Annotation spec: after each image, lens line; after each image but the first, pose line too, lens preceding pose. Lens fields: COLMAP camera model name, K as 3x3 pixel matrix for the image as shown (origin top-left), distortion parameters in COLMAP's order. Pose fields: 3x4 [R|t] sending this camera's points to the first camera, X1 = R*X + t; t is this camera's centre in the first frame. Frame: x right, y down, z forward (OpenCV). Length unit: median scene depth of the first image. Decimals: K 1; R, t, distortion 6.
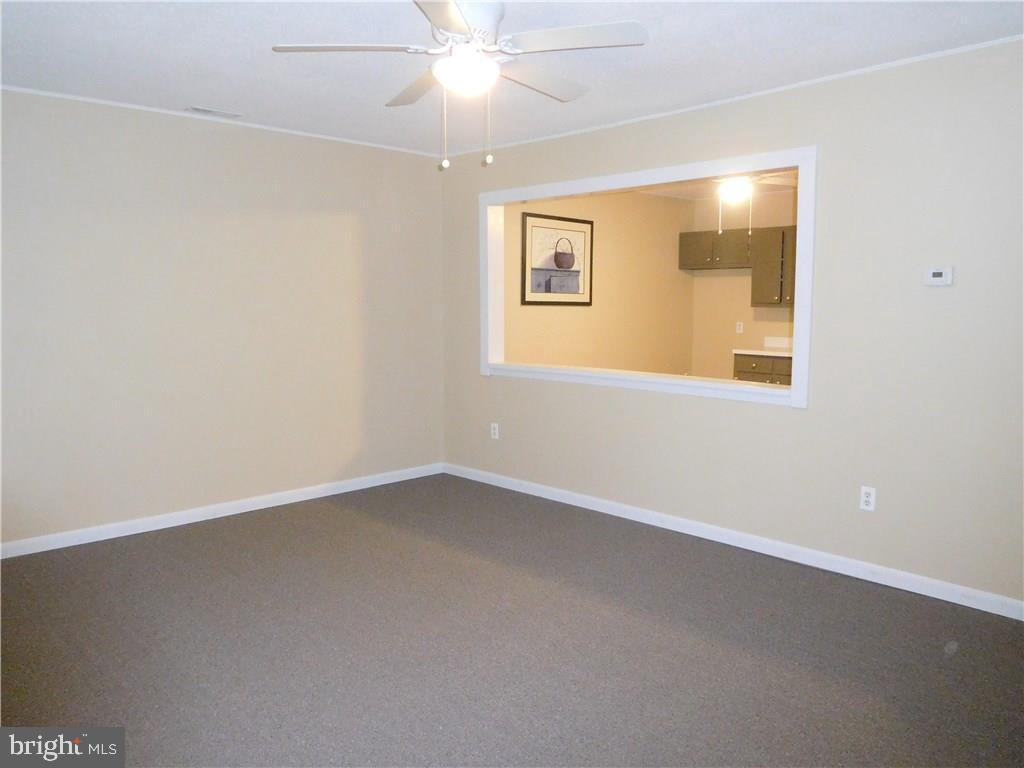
lens RADIAL K [[772.2, 0, 511.4], [0, 772.2, 385.2], [0, 0, 1]] dist [0.001561, -0.002218]
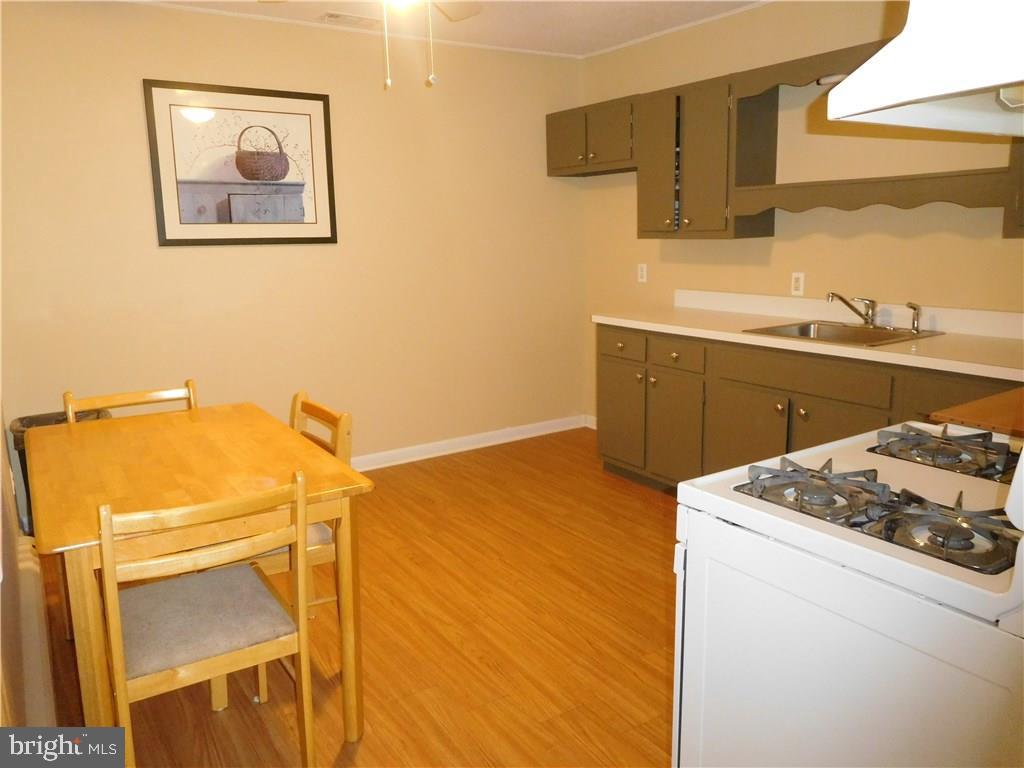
lens RADIAL K [[772.2, 0, 510.9], [0, 772.2, 384.9], [0, 0, 1]] dist [0.001561, -0.002218]
pose [[0.981106, 0.020725, -0.192356, 0.362666], [-0.001369, 0.994965, 0.100219, -0.056043], [0.193464, -0.098062, 0.976194, 0.451731]]
